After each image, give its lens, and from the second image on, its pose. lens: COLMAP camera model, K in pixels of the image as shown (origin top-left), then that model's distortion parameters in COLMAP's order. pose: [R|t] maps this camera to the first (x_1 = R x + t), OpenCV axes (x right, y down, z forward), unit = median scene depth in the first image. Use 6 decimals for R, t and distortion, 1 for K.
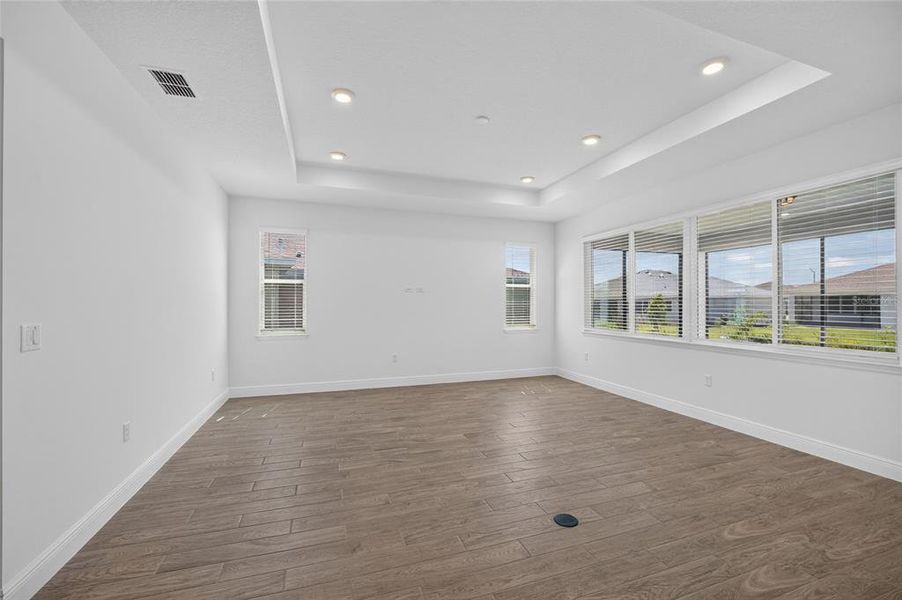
lens RADIAL K [[371.3, 0, 453.0], [0, 371.3, 301.6], [0, 0, 1]] dist [-0.011870, 0.000106]
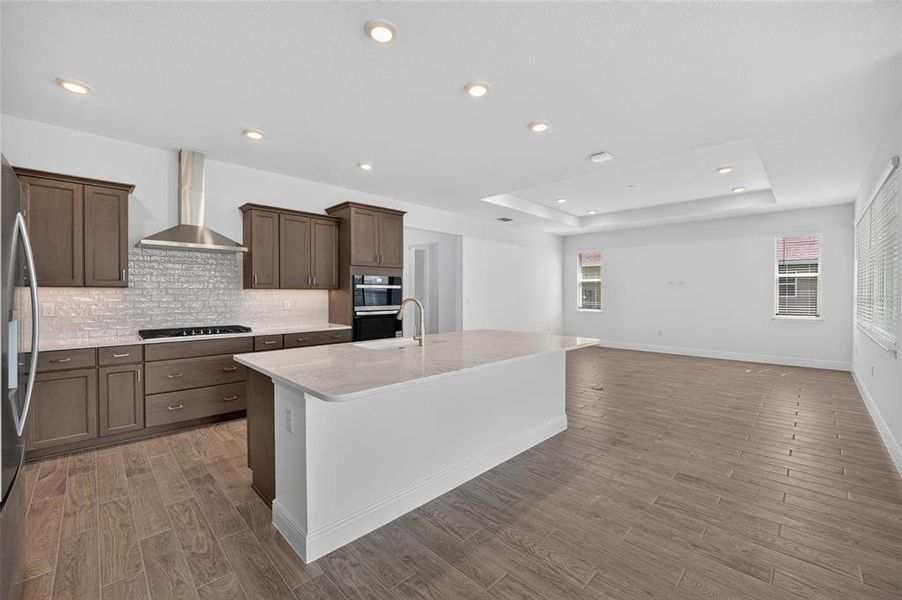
lens RADIAL K [[369.4, 0, 451.0], [0, 369.4, 300.0], [0, 0, 1]] dist [-0.022714, -0.000092]
pose [[0.432631, 0.016883, -0.901413, 0.901163], [0.007631, 0.999720, 0.022387, -0.006099], [0.901539, -0.016564, 0.432381, -0.364107]]
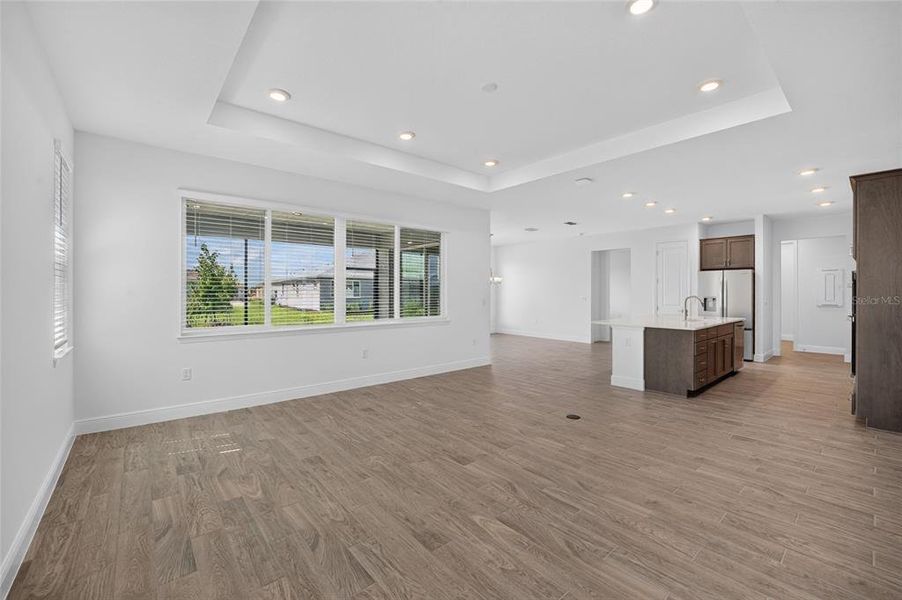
lens RADIAL K [[377.2, 0, 457.7], [0, 377.2, 294.7], [0, 0, 1]] dist [-0.010333, 0.000017]
pose [[-0.377953, -0.004067, 0.925816, -0.526314], [-0.008478, 0.999964, 0.000932, 0.006743], [-0.925786, -0.007497, -0.377974, 1.010606]]
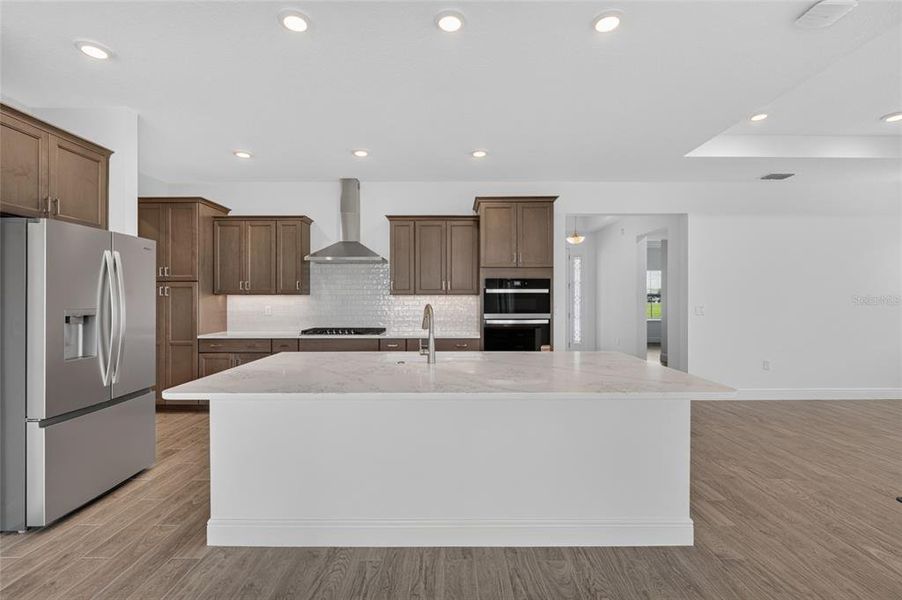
lens RADIAL K [[410.7, 0, 451.0], [0, 410.7, 300.0], [0, 0, 1]] dist [-0.003852, 0.000089]
pose [[-0.329365, 0.004198, -0.944193, 0.850368], [0.009661, 0.999953, 0.001076, -0.003188], [0.944153, -0.008768, -0.329390, 0.064404]]
